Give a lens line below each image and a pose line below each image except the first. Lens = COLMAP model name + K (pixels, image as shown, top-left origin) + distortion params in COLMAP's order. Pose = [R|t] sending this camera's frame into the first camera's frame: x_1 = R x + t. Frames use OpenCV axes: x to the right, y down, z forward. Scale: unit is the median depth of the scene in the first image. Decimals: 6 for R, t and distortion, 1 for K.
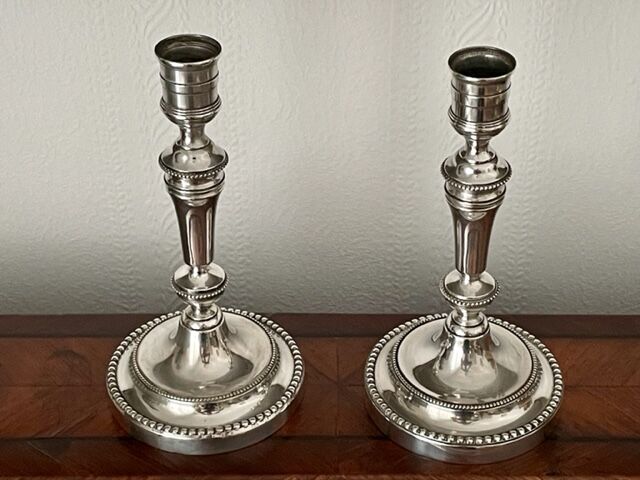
lens RADIAL K [[1339.9, 0, 318.8], [0, 1339.9, 242.0], [0, 0, 1]] dist [0.180865, 0.000000]
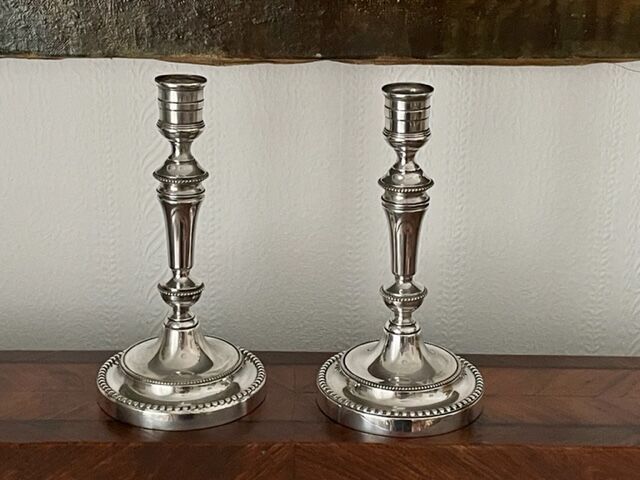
lens RADIAL K [[1339.9, 0, 321.8], [0, 1339.9, 239.5], [0, 0, 1]] dist [0.180865, 0.000000]
pose [[0.999550, 0.015469, 0.025710, 0.005680], [-0.007338, 0.956866, -0.290437, 0.311643], [-0.029094, 0.290118, 0.956549, -0.156902]]
